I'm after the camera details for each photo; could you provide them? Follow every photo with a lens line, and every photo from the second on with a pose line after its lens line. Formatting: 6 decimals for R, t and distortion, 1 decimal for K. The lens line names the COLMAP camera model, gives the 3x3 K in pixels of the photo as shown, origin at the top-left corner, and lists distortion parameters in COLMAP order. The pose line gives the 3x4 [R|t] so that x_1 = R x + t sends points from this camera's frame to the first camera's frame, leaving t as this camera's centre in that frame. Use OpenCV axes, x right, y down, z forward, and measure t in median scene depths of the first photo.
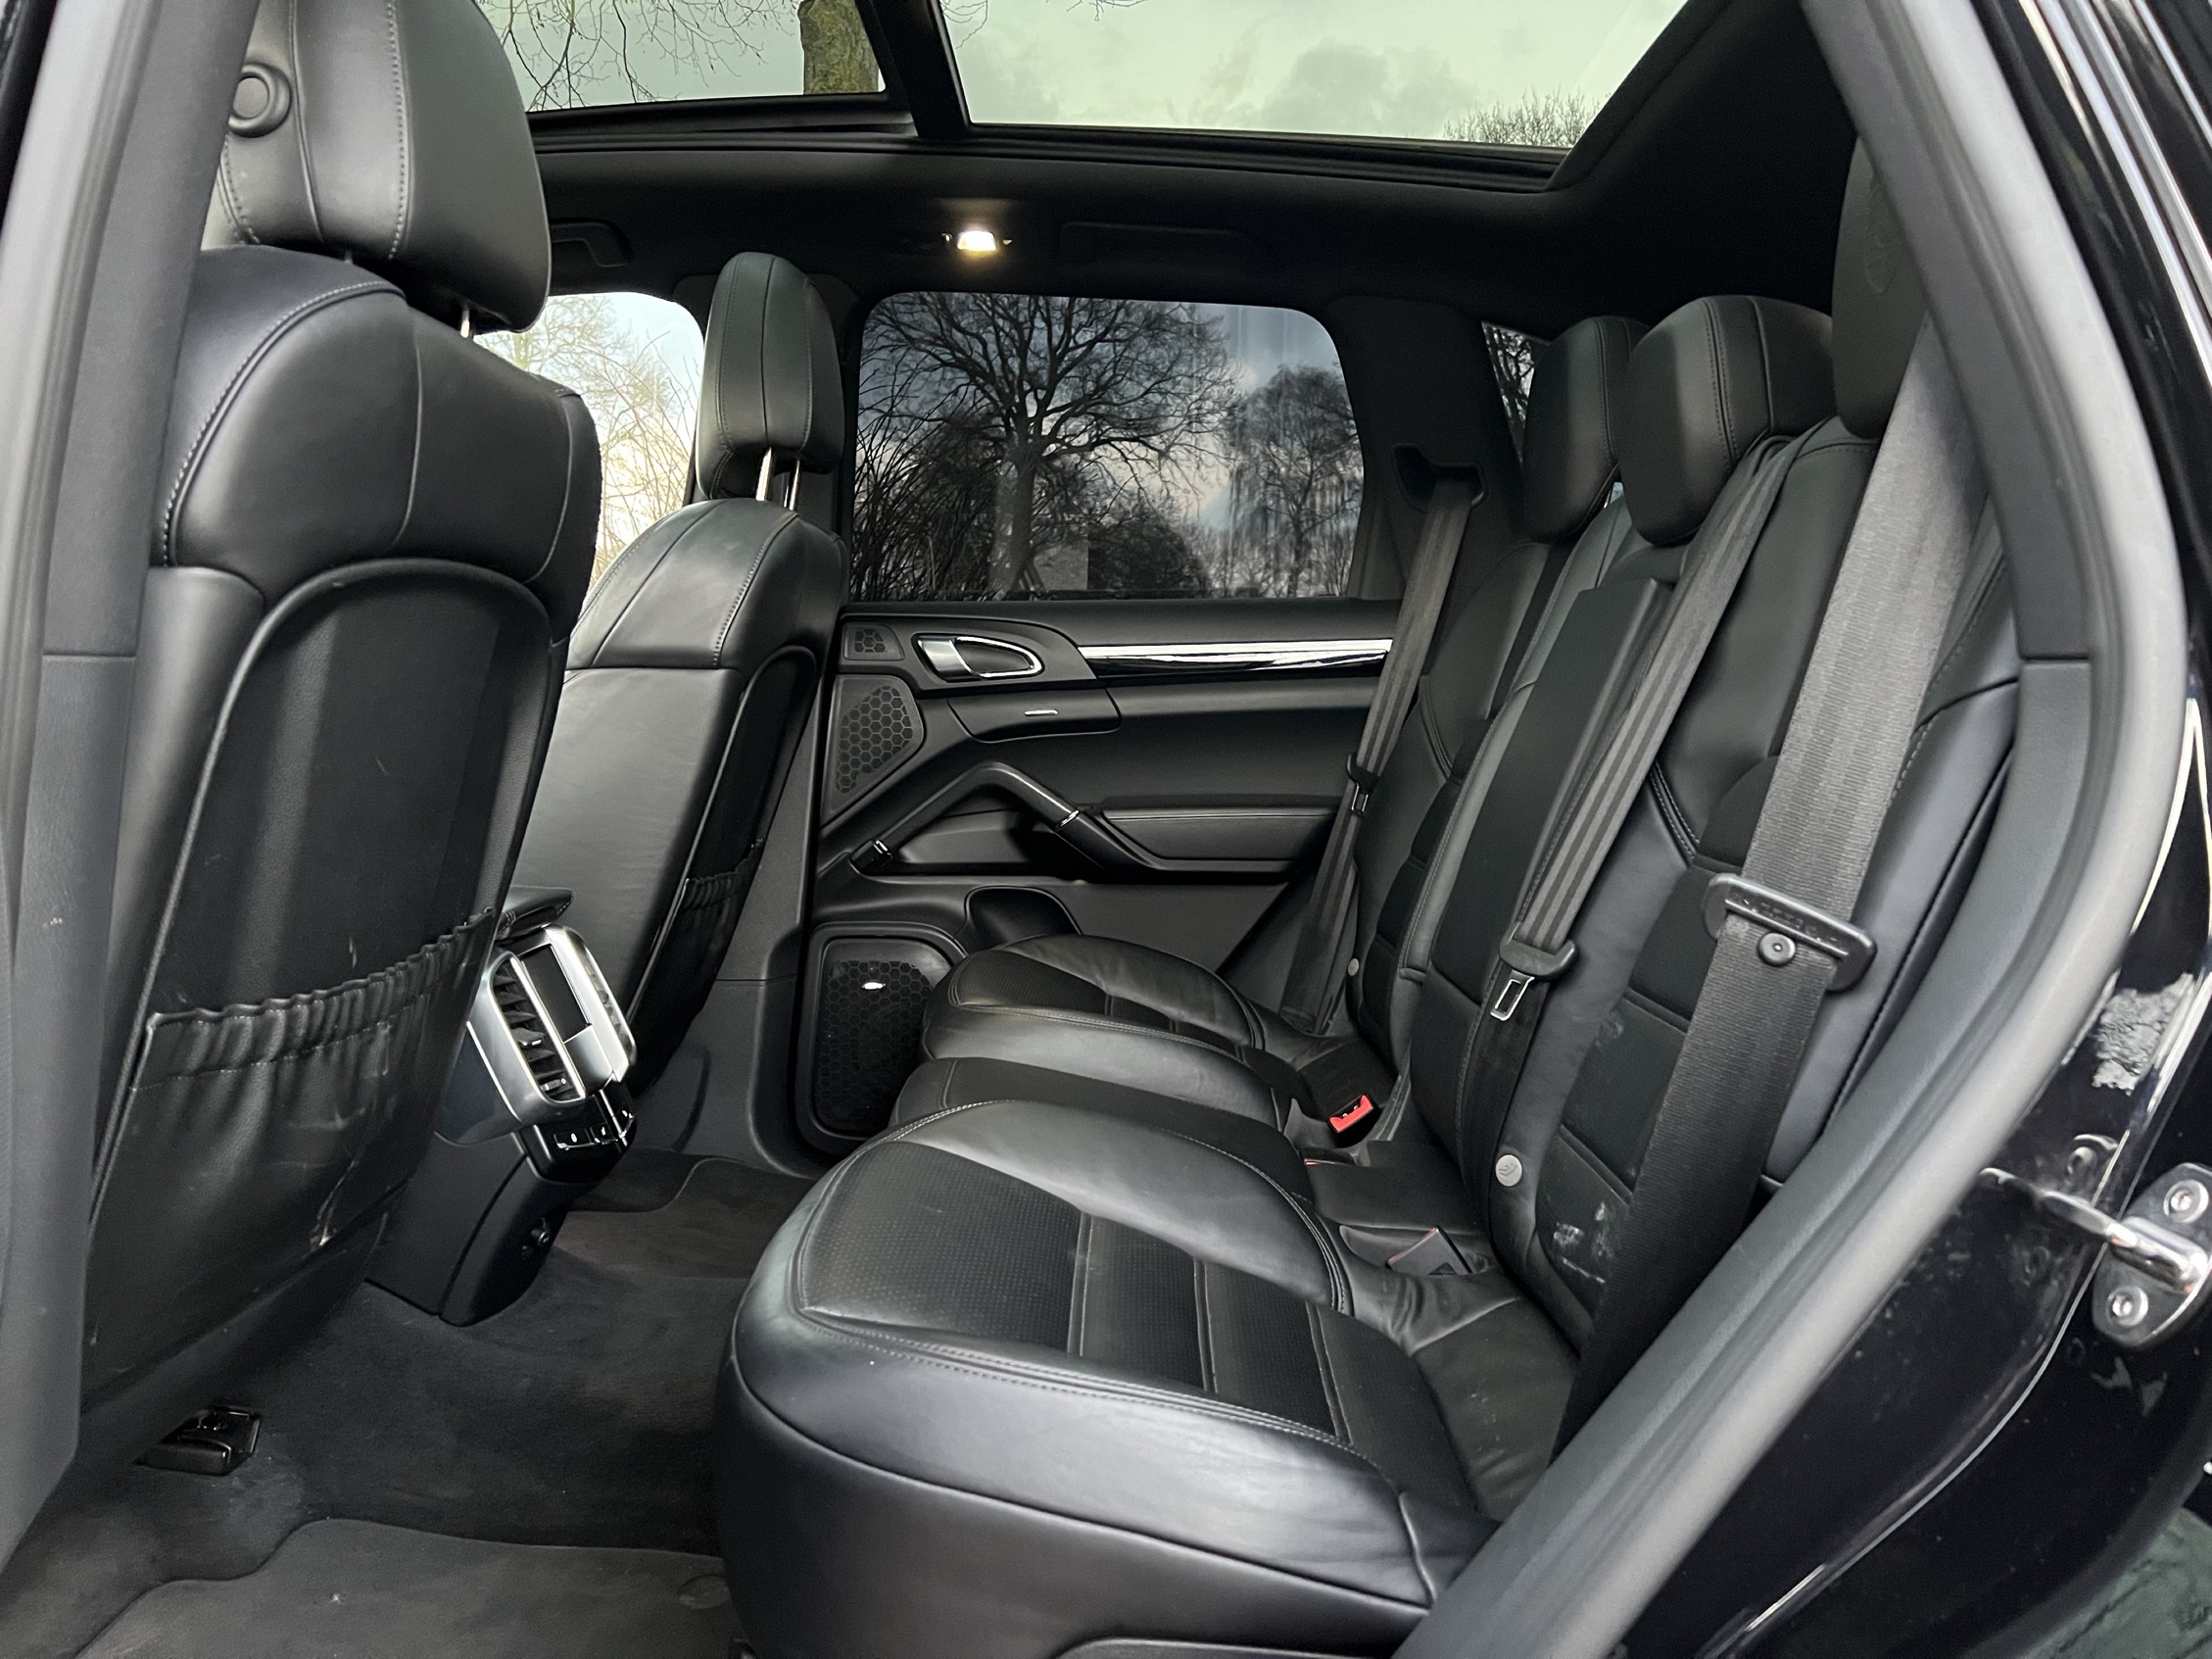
lens RADIAL K [[1675.8, 0, 1106.0], [0, 1675.8, 829.5], [0, 0, 1]] dist [0.042496, -0.003314]
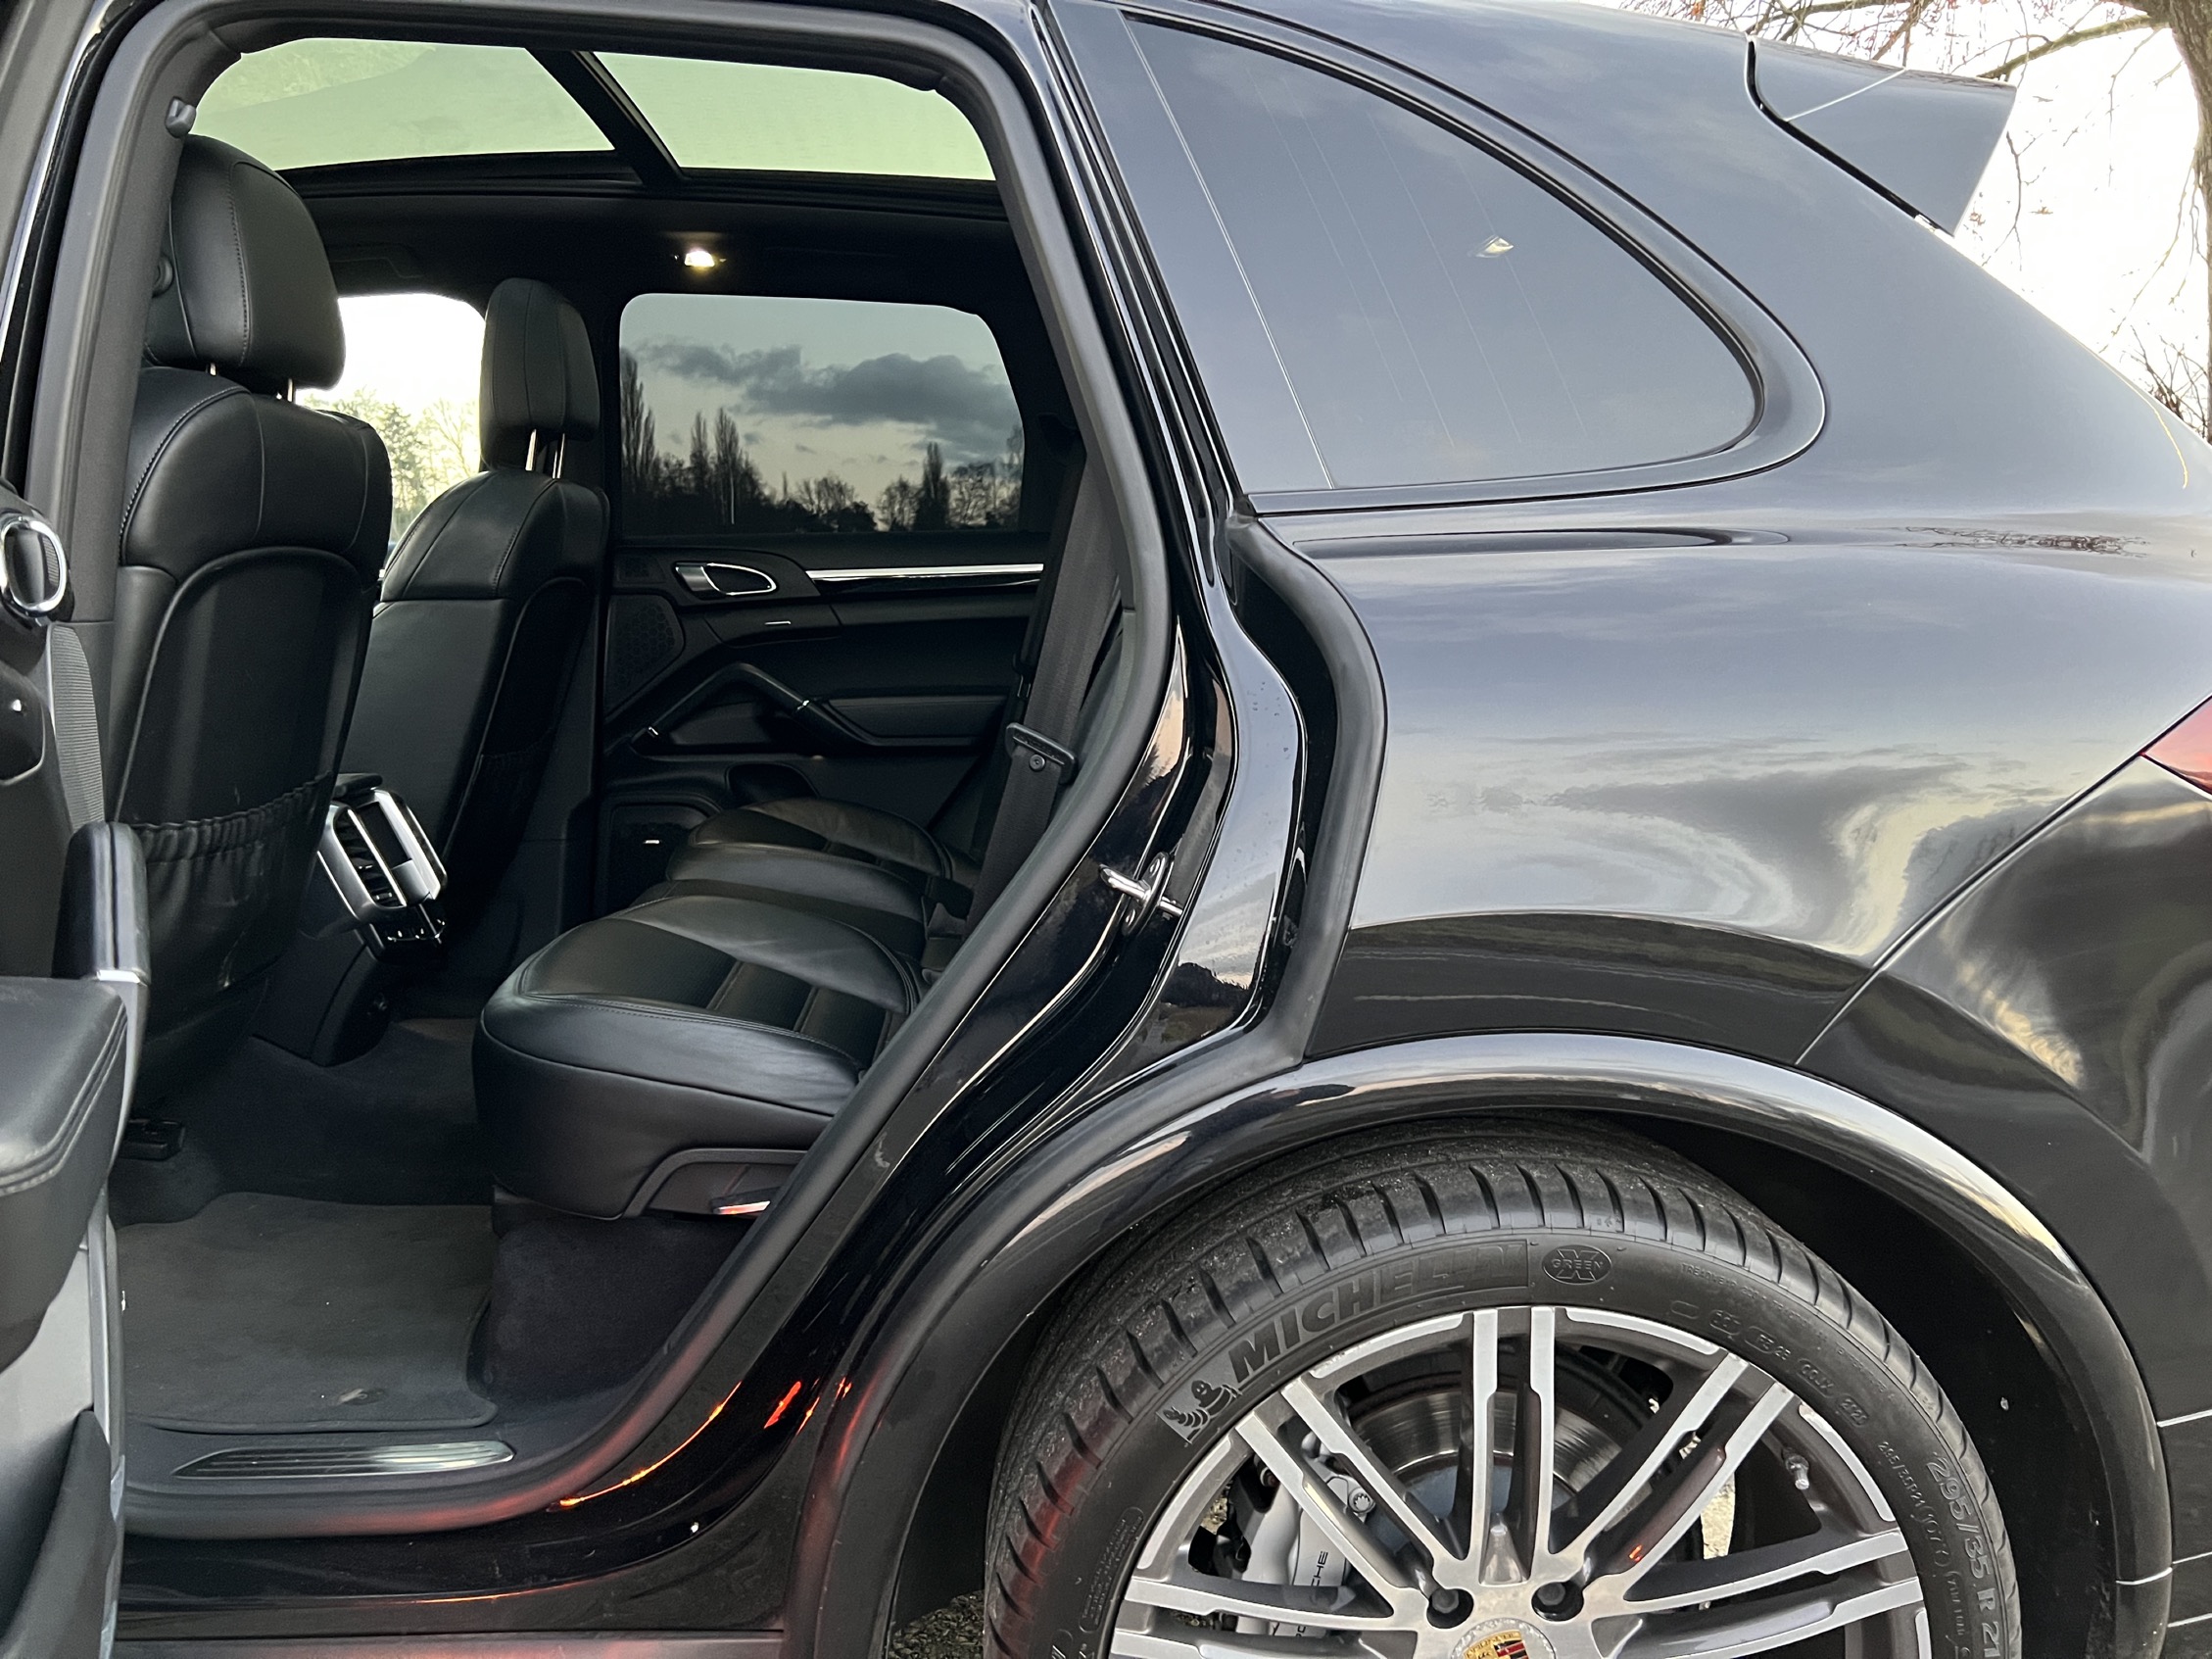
lens RADIAL K [[1675.8, 0, 1106.0], [0, 1675.8, 829.5], [0, 0, 1]] dist [0.042496, -0.003314]
pose [[0.997260, -0.025082, 0.069592, 0.163401], [0.020598, 0.997710, 0.064427, 0.013036], [-0.071048, -0.062817, 0.995493, -0.410253]]
